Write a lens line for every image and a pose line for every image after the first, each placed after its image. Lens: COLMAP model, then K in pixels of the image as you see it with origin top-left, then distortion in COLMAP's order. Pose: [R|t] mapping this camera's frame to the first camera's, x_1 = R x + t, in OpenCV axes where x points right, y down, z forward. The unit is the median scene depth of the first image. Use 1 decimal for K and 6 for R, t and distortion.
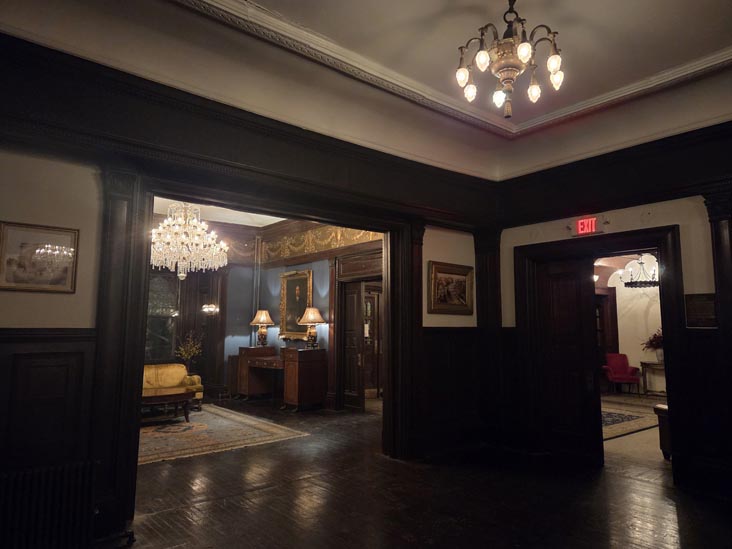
lens RADIAL K [[505.1, 0, 366.0], [0, 505.1, 274.5], [0, 0, 1]] dist [-0.000882, -0.002666]
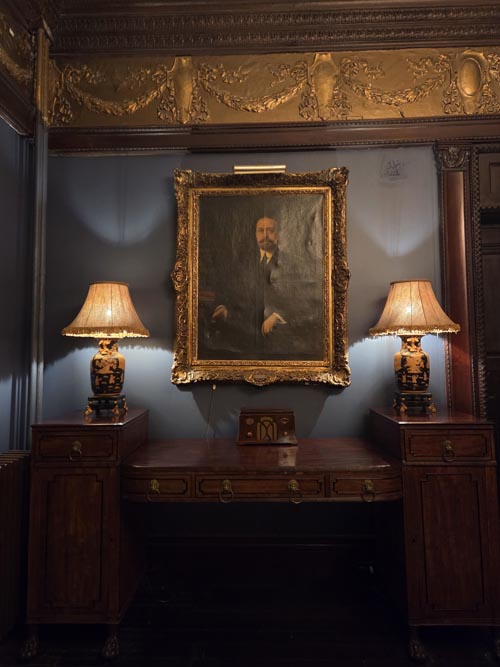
lens RADIAL K [[460.2, 0, 250.0], [0, 460.2, 333.5], [0, 0, 1]] dist [-0.000882, -0.002666]
pose [[0.661736, 0.040092, 0.748664, -0.390680], [-0.072648, 0.997299, 0.010806, 0.103028], [-0.746209, -0.061540, 0.662861, 0.884717]]
